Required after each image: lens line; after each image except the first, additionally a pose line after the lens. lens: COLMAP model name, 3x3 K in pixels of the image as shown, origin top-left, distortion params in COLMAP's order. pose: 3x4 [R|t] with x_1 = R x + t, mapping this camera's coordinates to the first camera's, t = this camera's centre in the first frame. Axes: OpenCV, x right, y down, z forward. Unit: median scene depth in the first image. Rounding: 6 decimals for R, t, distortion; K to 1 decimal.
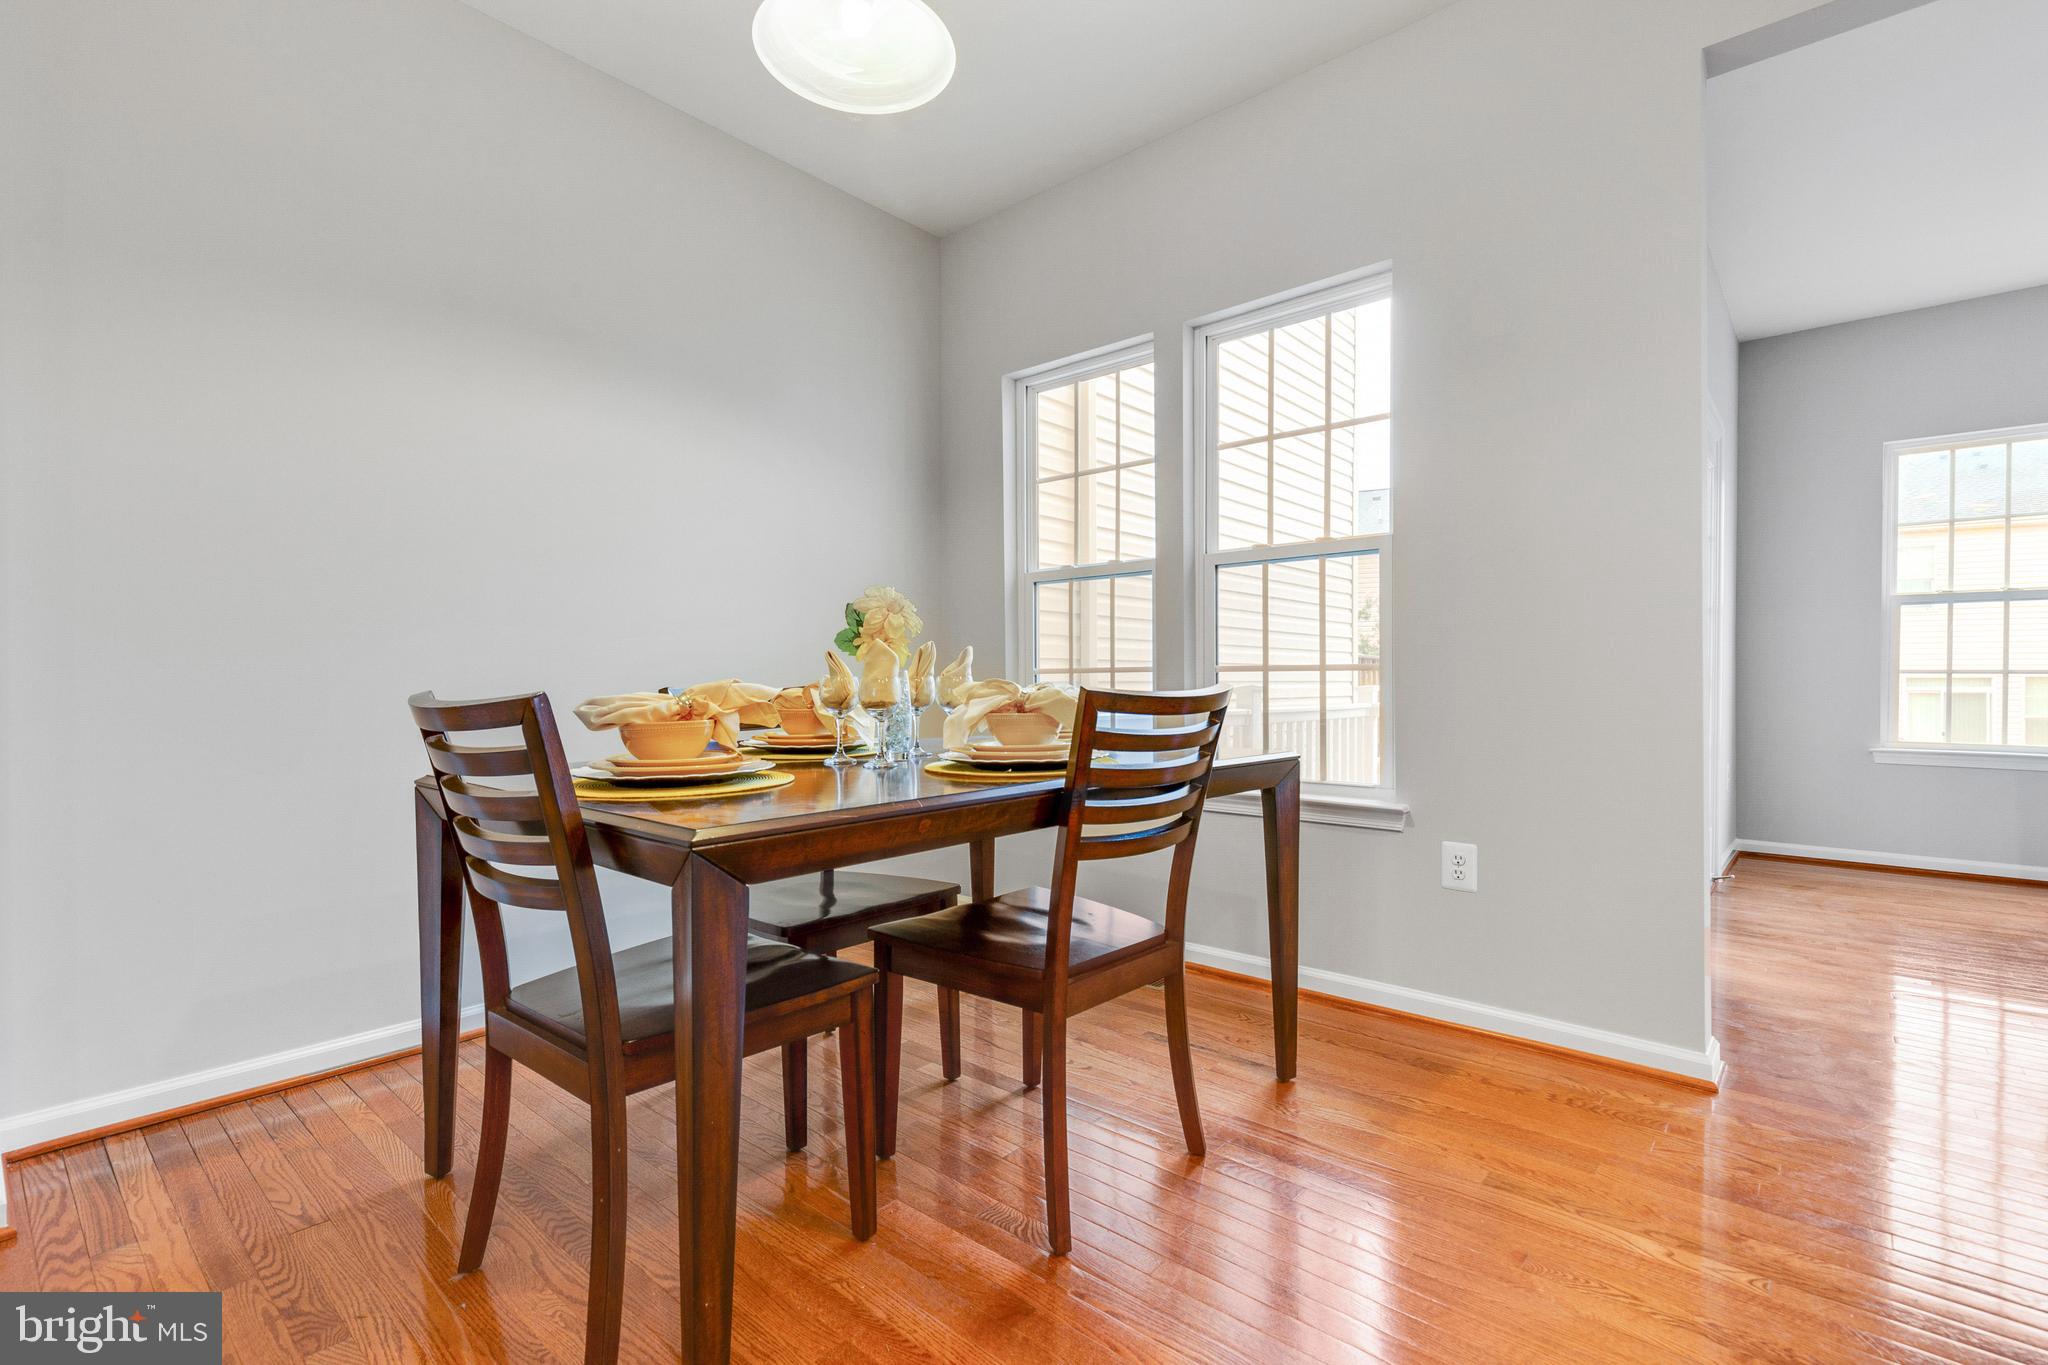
lens RADIAL K [[935.0, 0, 1029.2], [0, 935.0, 678.3], [0, 0, 1]] dist [0.008145, -0.001076]
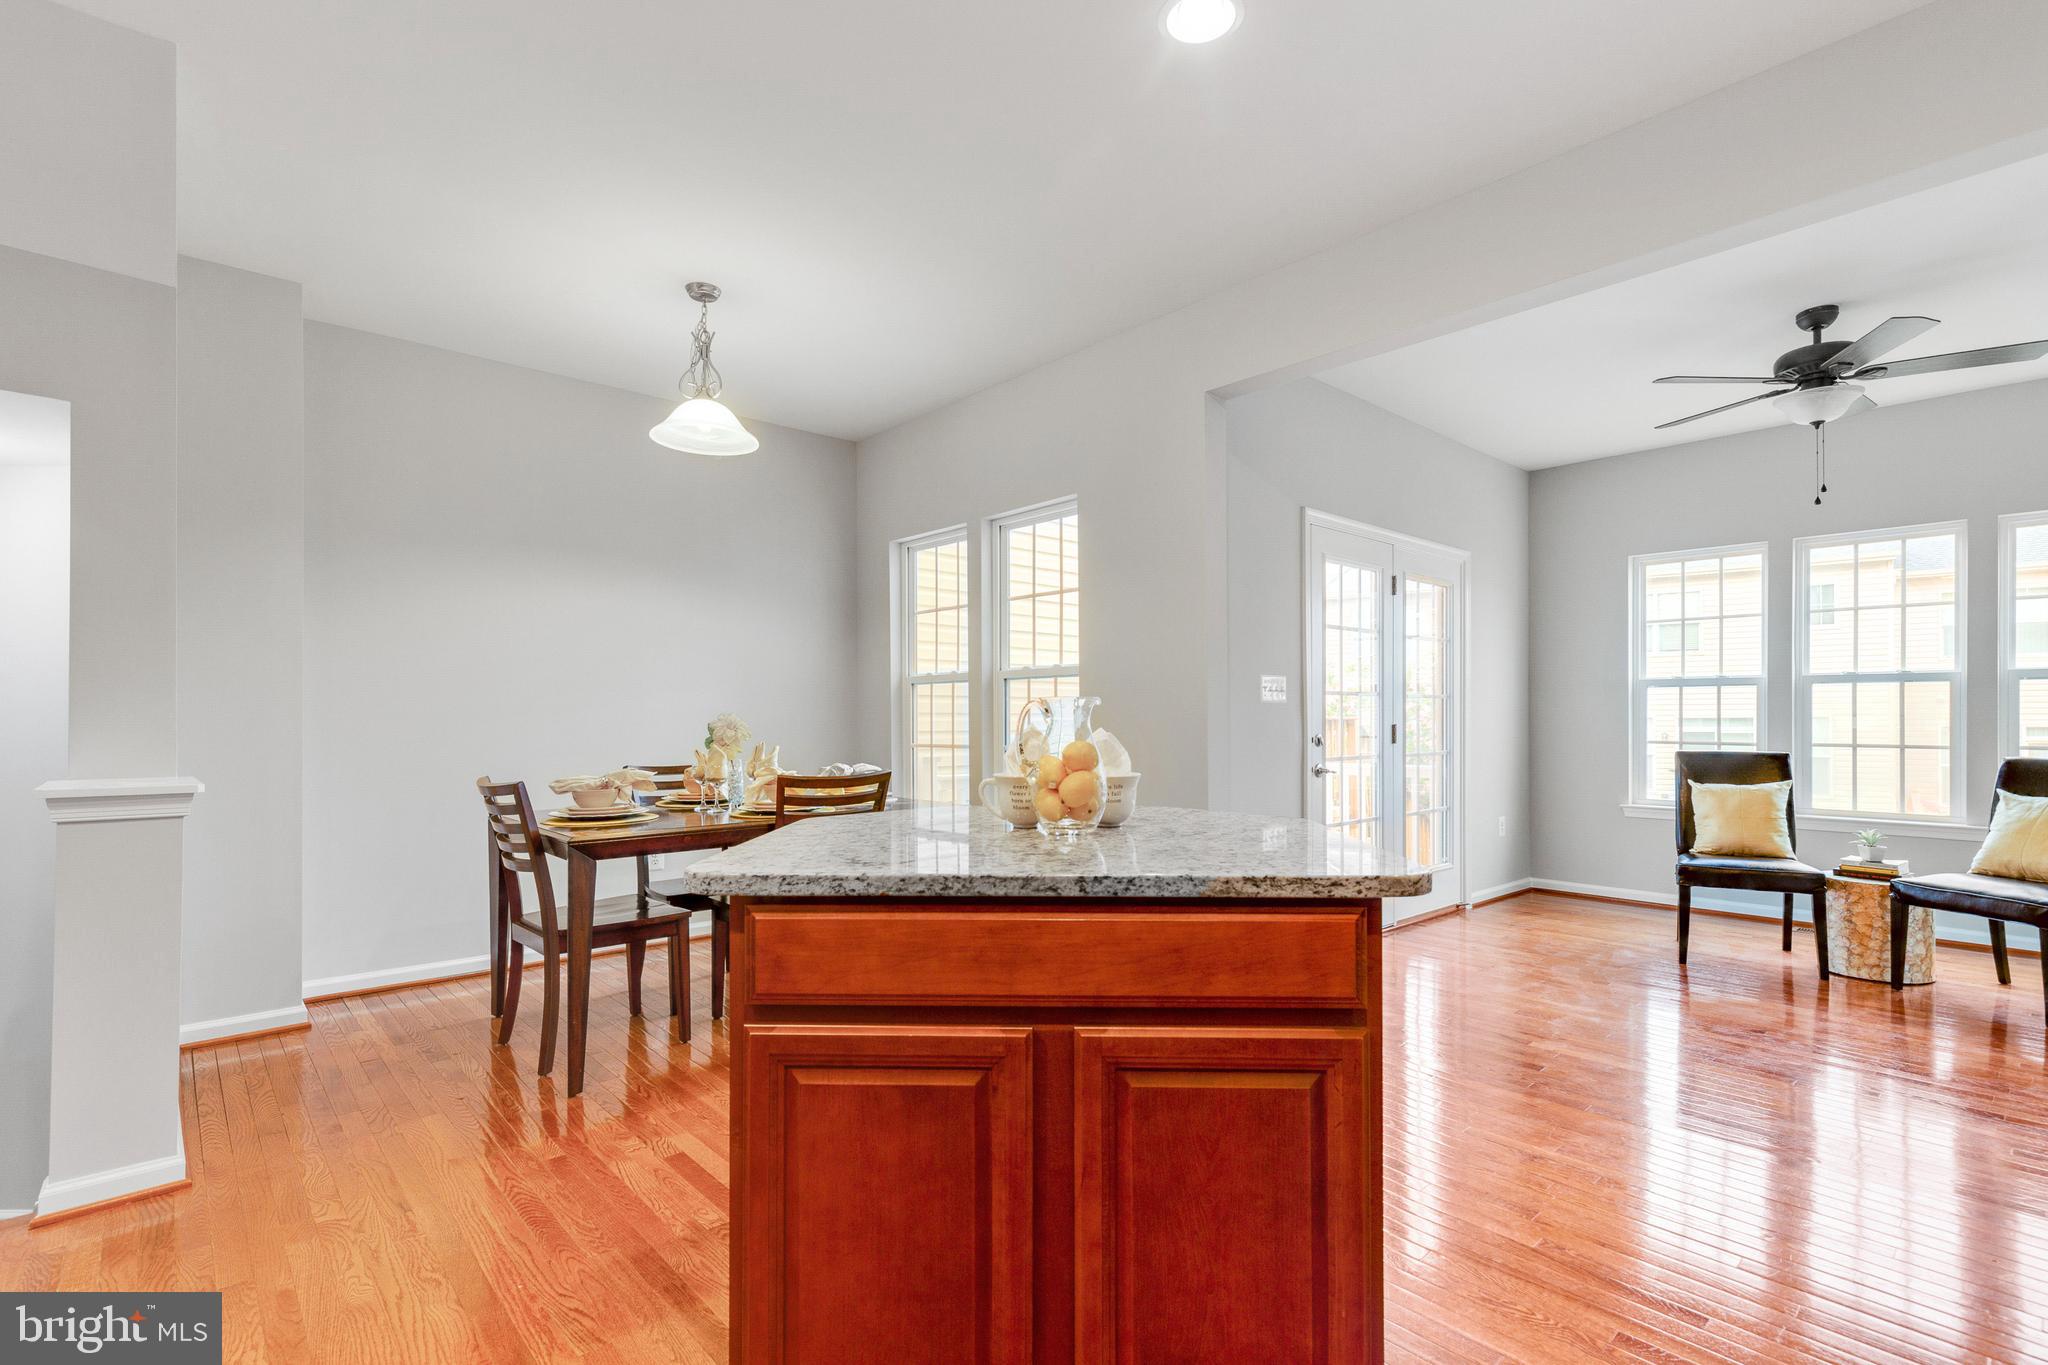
lens RADIAL K [[935.0, 0, 1013.2], [0, 935.0, 703.5], [0, 0, 1]] dist [0.008145, -0.001076]
pose [[0.991728, -0.002965, -0.128321, 0.671974], [0.000753, 0.999850, -0.017284, -0.090985], [0.128353, 0.017044, 0.991582, -0.796251]]
